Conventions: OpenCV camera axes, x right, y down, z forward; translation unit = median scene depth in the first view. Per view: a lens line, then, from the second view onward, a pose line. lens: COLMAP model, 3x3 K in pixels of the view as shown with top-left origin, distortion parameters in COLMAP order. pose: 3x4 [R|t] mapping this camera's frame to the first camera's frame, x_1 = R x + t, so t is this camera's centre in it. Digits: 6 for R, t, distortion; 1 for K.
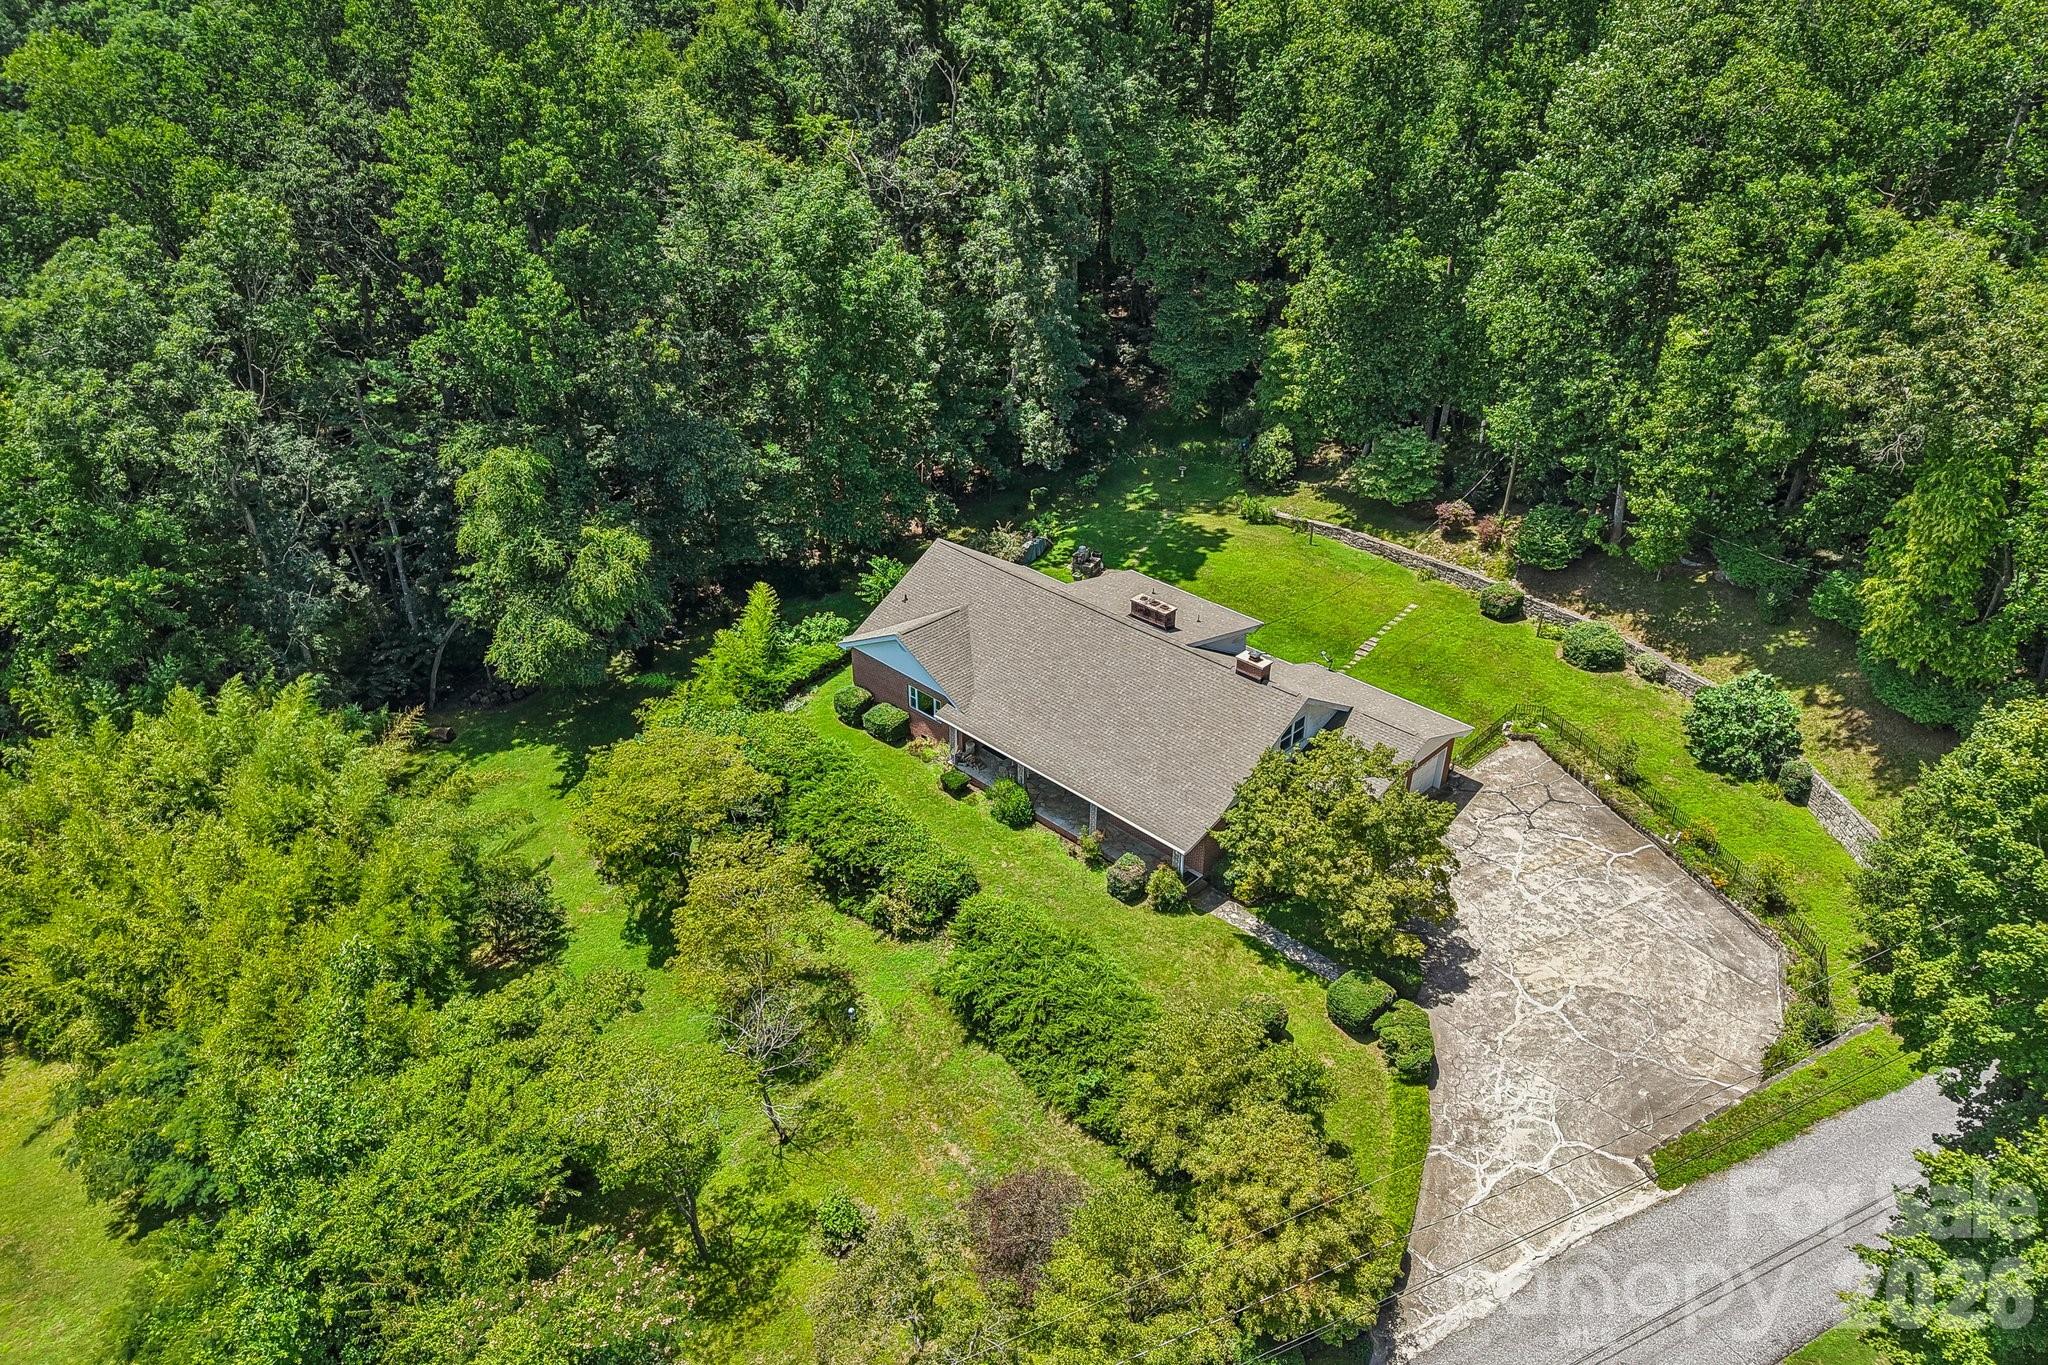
lens RADIAL K [[1413.3, 0, 1027.6], [0, 1413.3, 586.2], [0, 0, 1]] dist [0.056650, -0.081260]
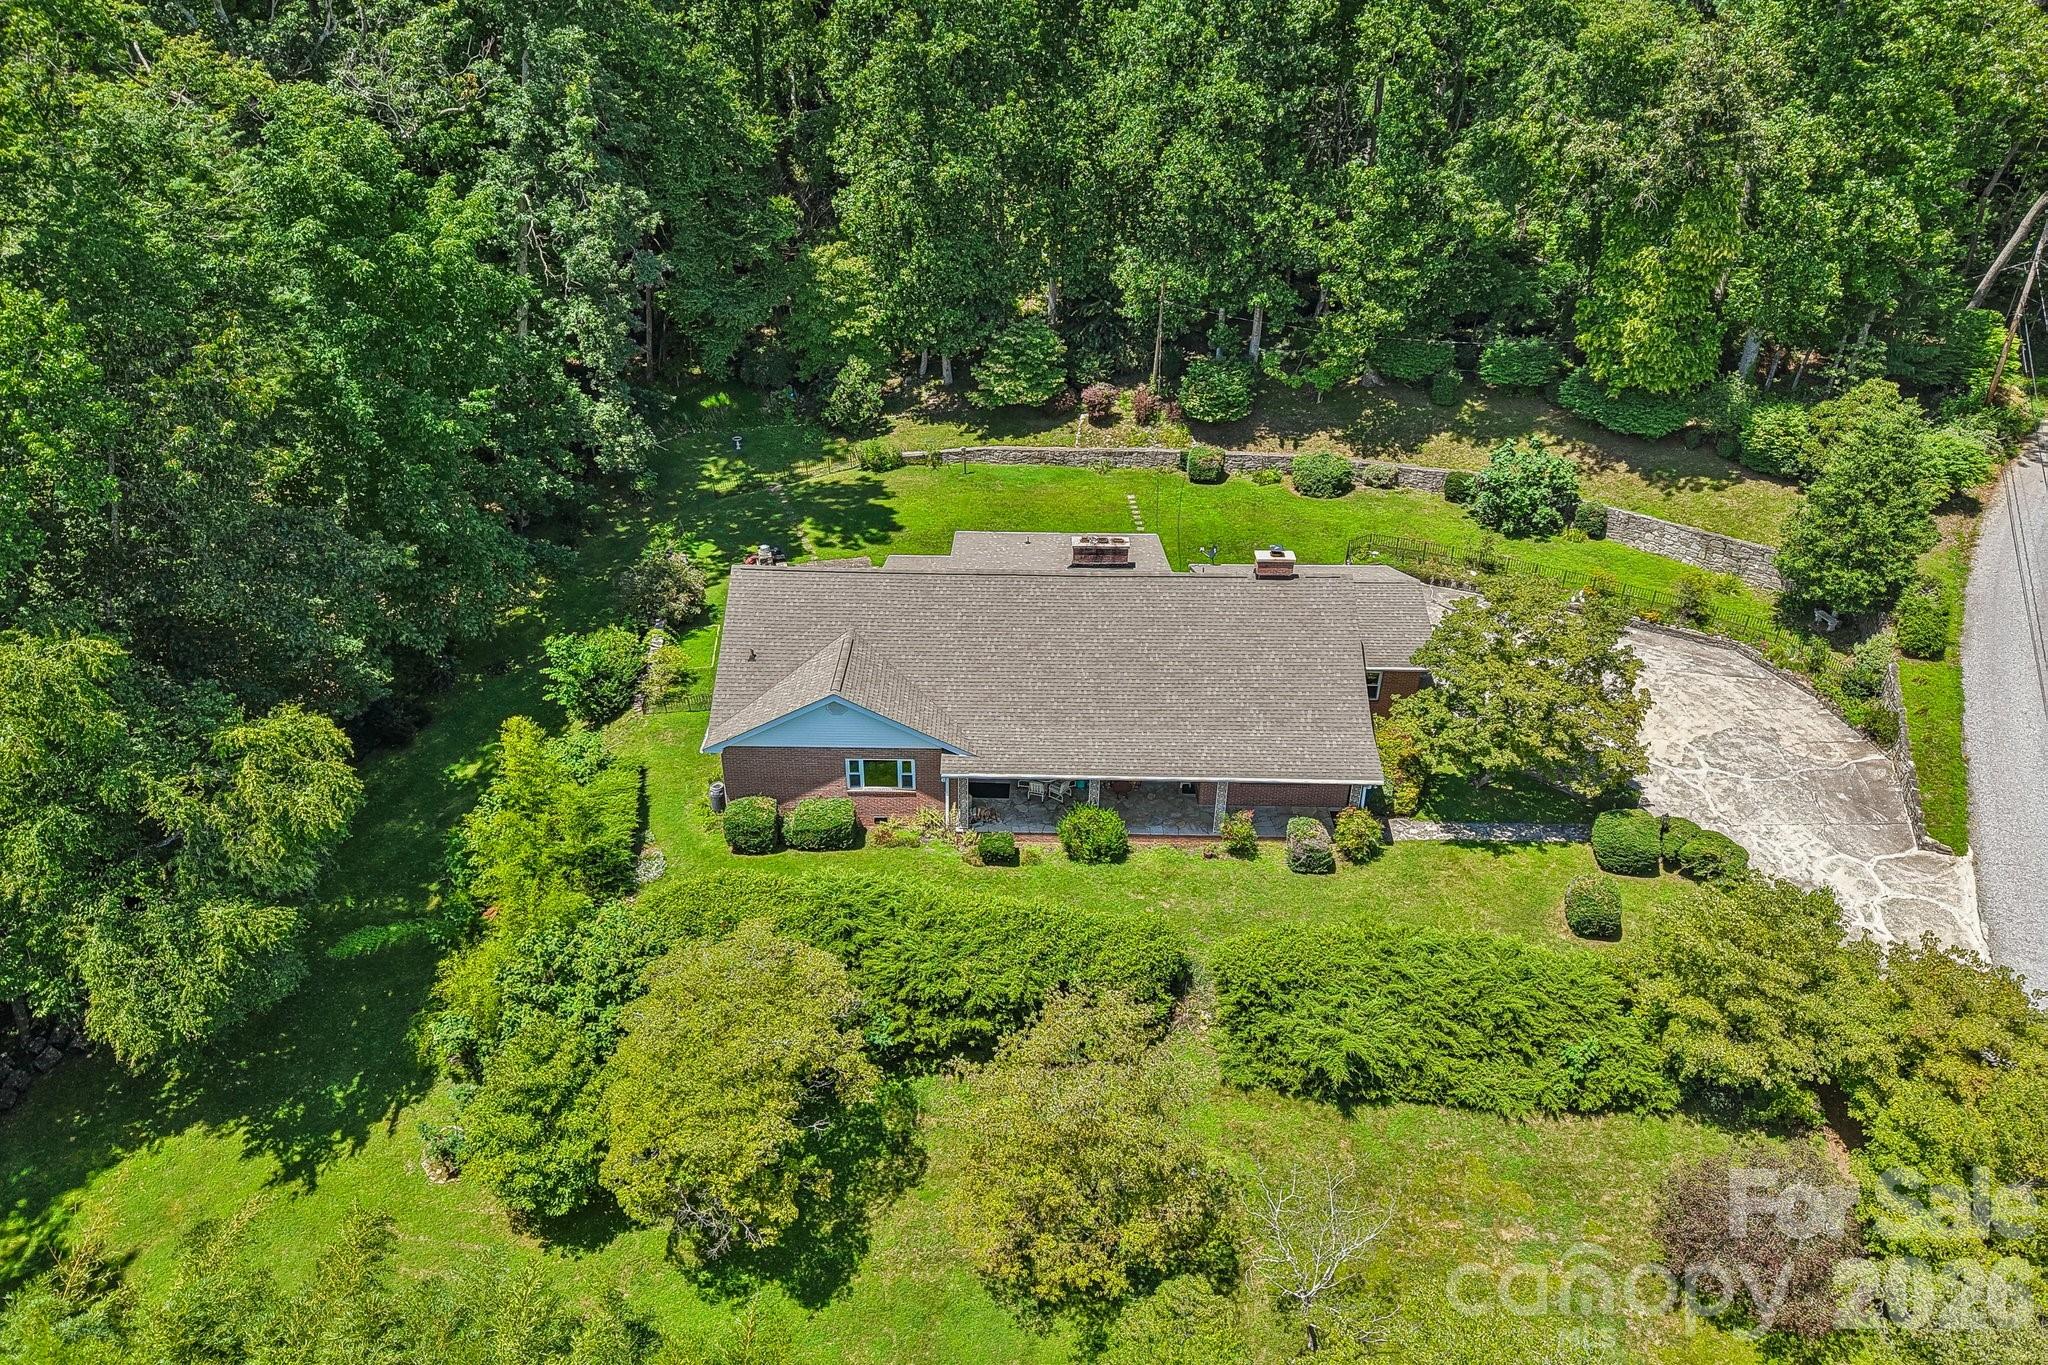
lens RADIAL K [[1413.3, 0, 1027.6], [0, 1413.3, 586.2], [0, 0, 1]] dist [0.056650, -0.081260]
pose [[0.722252, -0.306426, 0.620045, -0.412379], [0.304950, 0.945740, 0.112166, -0.061096], [-0.620772, 0.108071, 0.776507, 0.372806]]
